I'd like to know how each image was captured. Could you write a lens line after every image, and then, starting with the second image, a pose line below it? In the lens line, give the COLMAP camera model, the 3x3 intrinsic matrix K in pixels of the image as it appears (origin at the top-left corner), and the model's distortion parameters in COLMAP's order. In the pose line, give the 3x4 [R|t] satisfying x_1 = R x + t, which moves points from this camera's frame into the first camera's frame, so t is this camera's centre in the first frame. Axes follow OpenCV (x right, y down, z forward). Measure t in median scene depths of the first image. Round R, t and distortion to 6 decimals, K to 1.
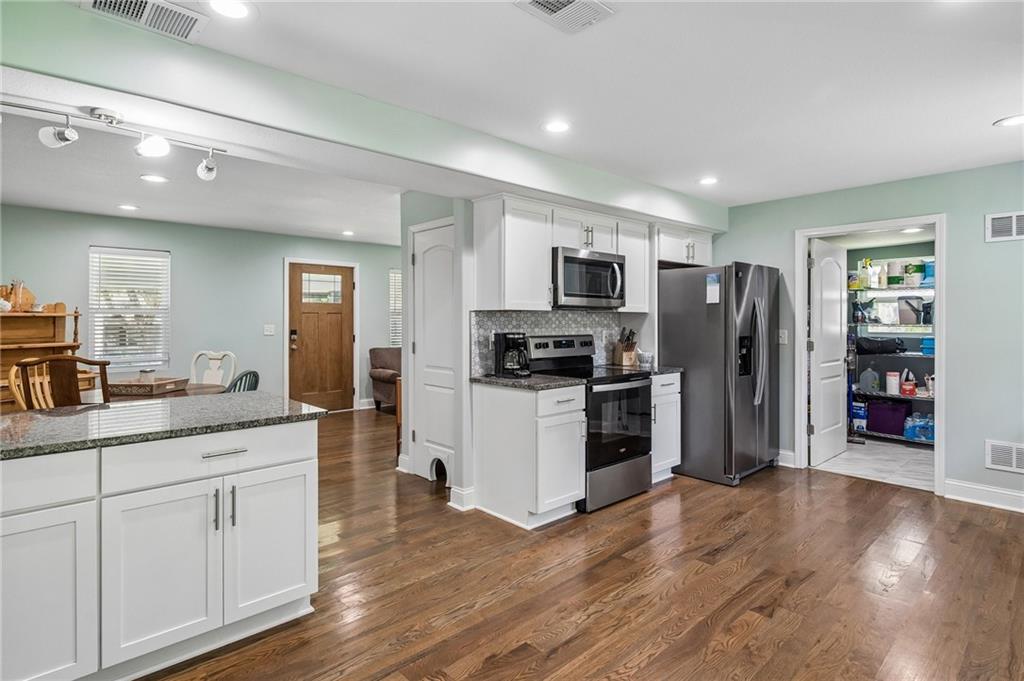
lens RADIAL K [[533.1, 0, 507.3], [0, 533.1, 318.4], [0, 0, 1]] dist [0.000312, 0.000293]
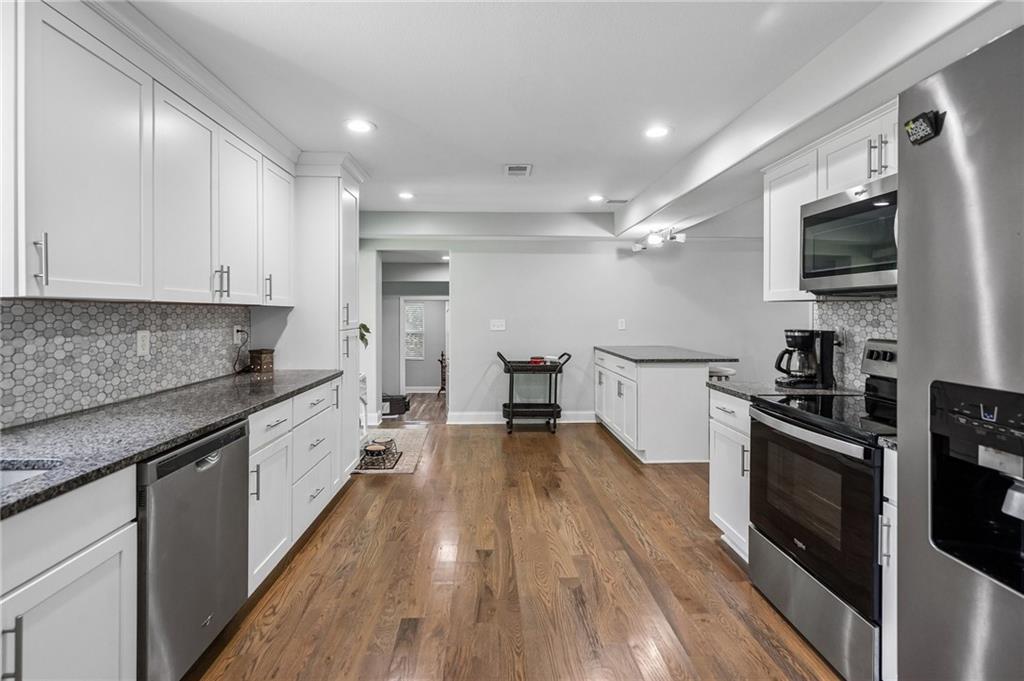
lens RADIAL K [[470.3, 0, 511.1], [0, 470.3, 313.6], [0, 0, 1]] dist [0.004293, 0.000379]
pose [[-0.636907, 0.000191, -0.770941, 1.089630], [-0.002634, 0.999994, 0.002424, 0.004201], [0.770936, 0.003575, -0.636902, 1.485682]]
